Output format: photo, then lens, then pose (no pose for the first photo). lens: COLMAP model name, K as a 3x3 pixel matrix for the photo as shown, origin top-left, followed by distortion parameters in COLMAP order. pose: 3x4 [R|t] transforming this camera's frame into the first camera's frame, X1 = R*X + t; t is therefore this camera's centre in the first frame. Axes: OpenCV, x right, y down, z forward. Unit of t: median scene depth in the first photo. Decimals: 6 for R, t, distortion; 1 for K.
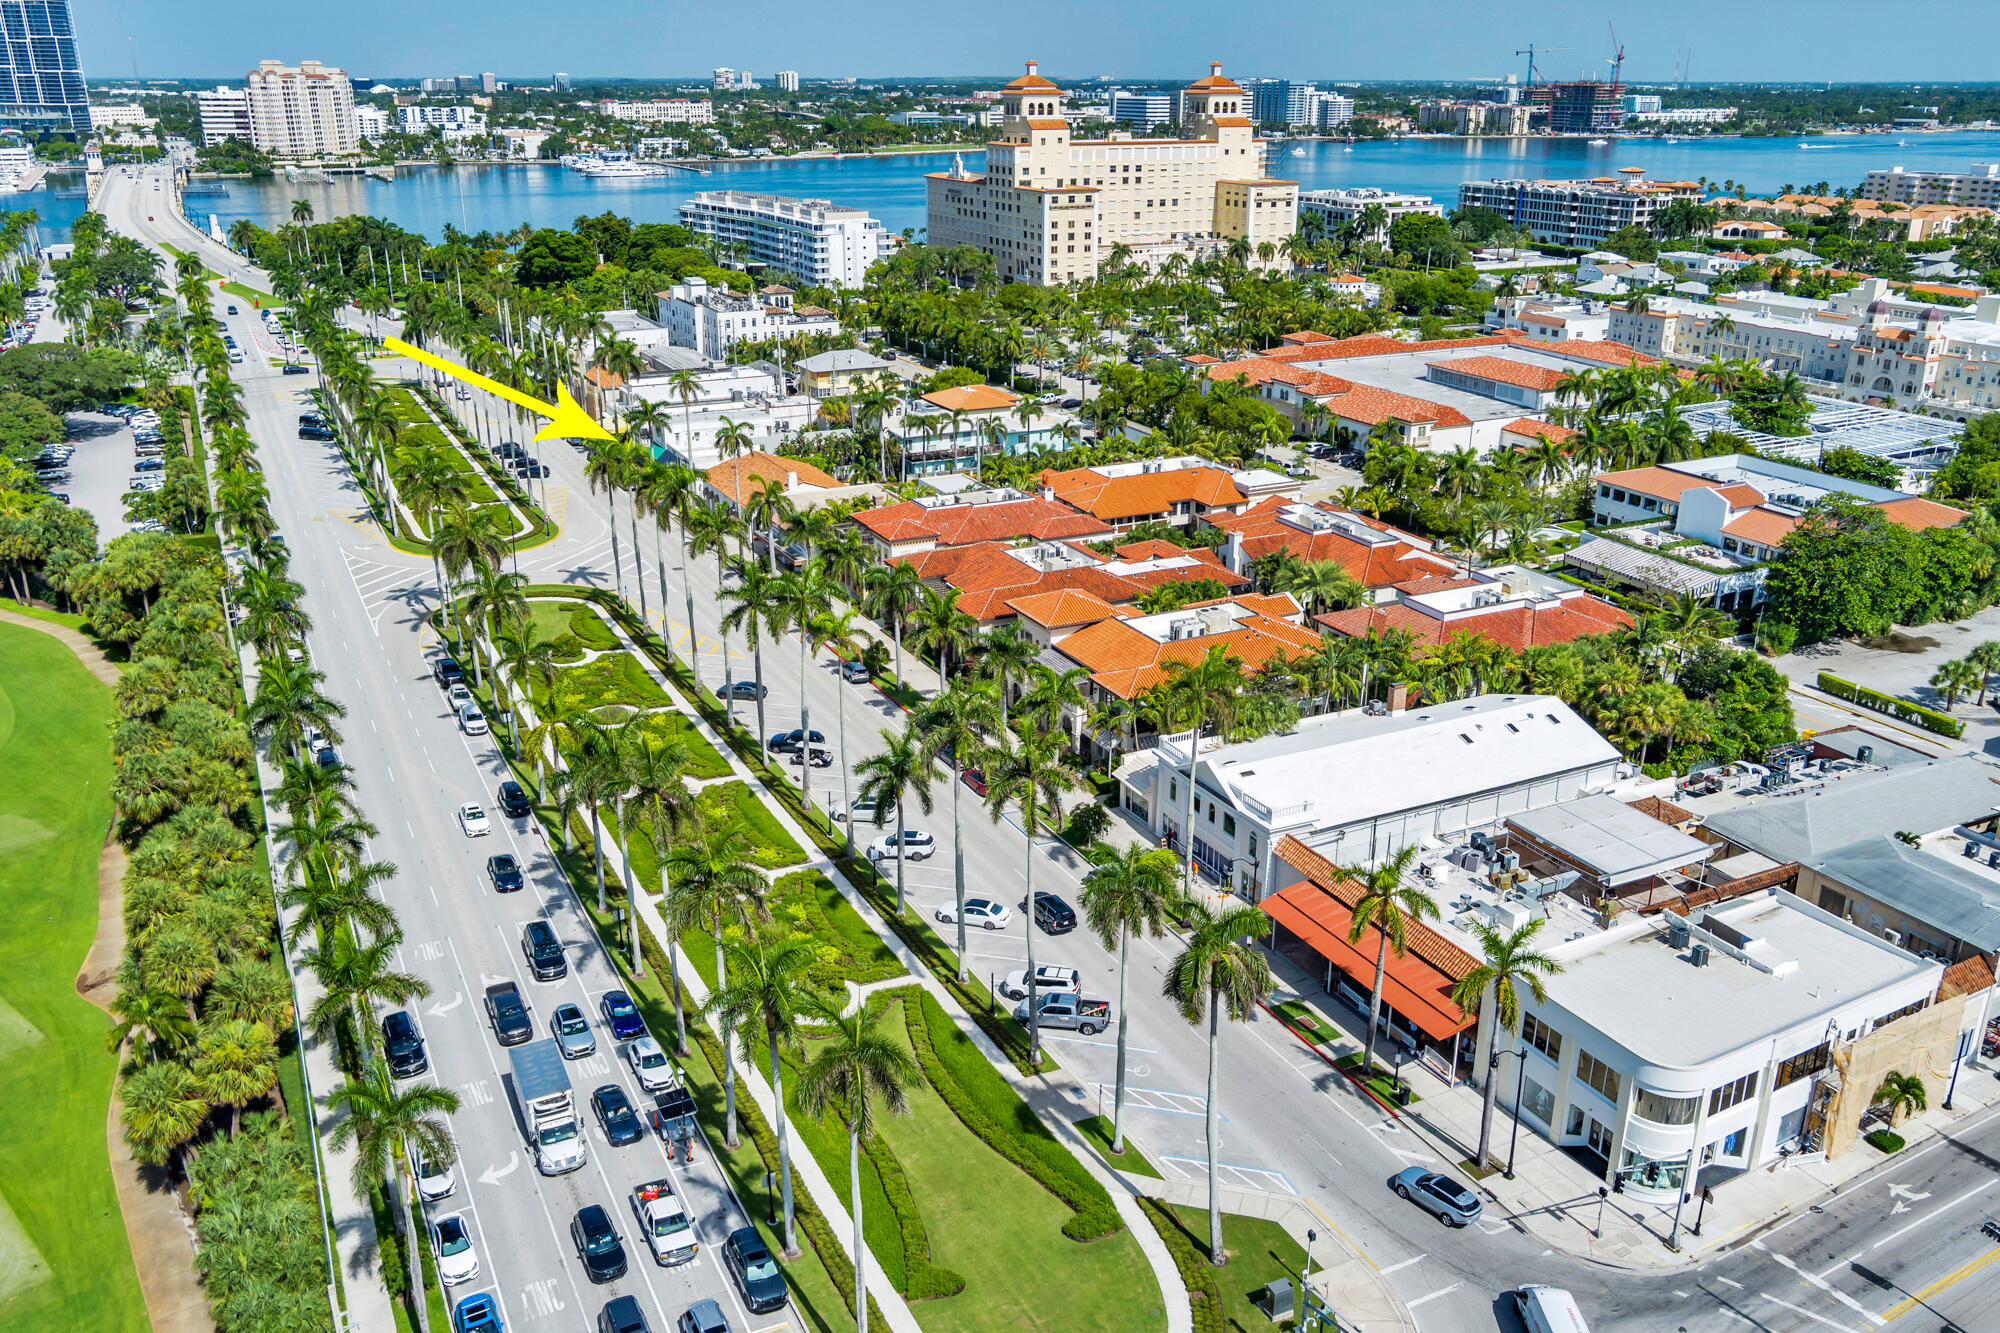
lens RADIAL K [[1603.8, 0, 997.5], [0, 1603.8, 665.2], [0, 0, 1]] dist [-0.010735, 0.019747]
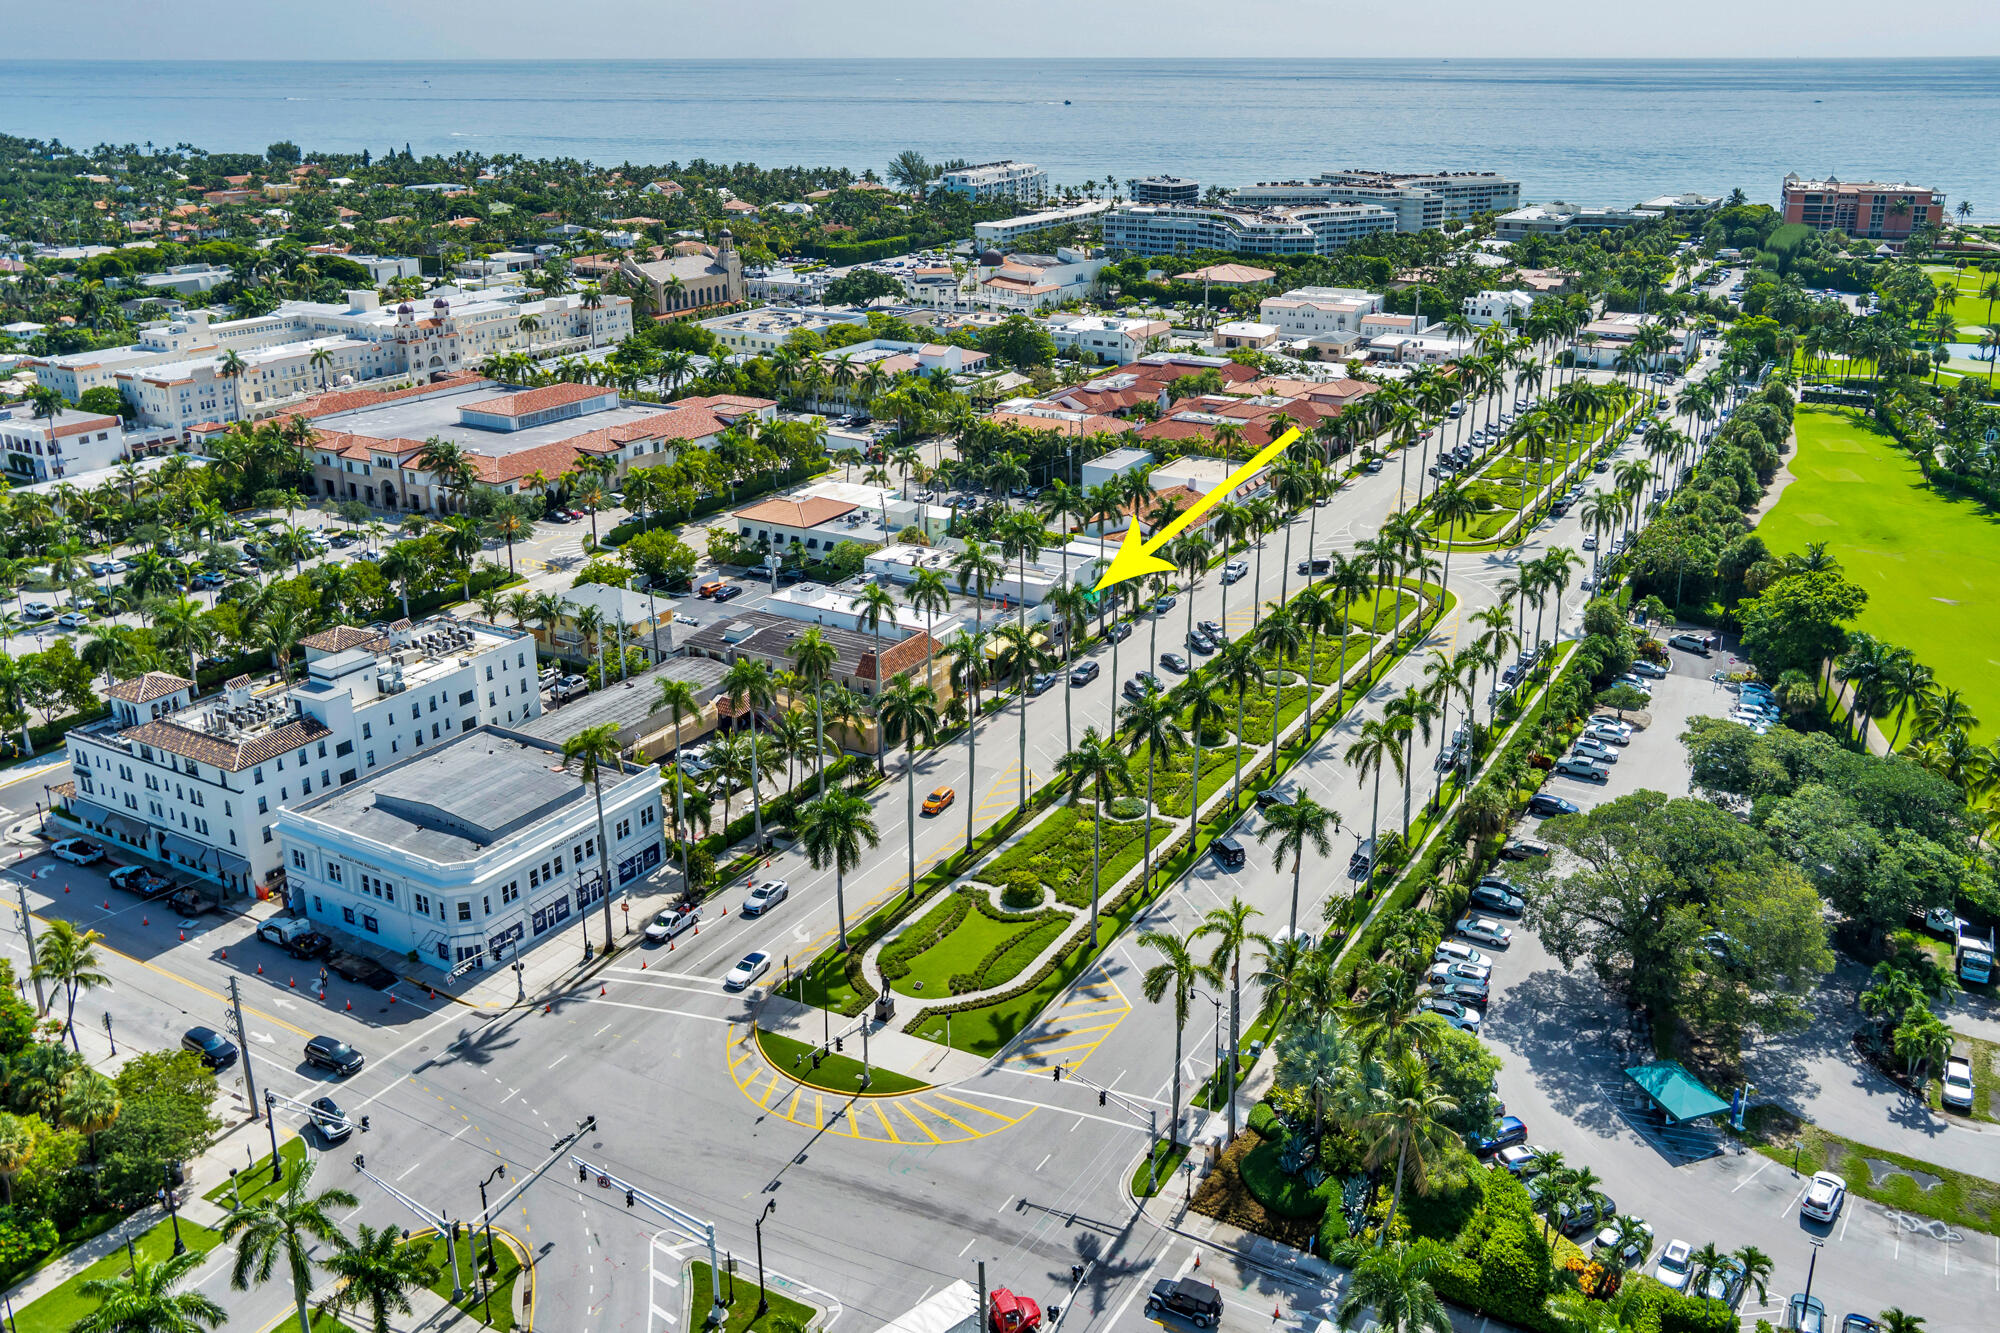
lens RADIAL K [[1634.9, 0, 1048.5], [0, 1634.9, 542.4], [0, 0, 1]] dist [-0.004244, 0.008345]
pose [[-0.555543, -0.241584, 0.795618, -0.523919], [0.286920, 0.842392, 0.456129, -0.331905], [-0.780416, 0.481678, -0.398670, 0.782851]]
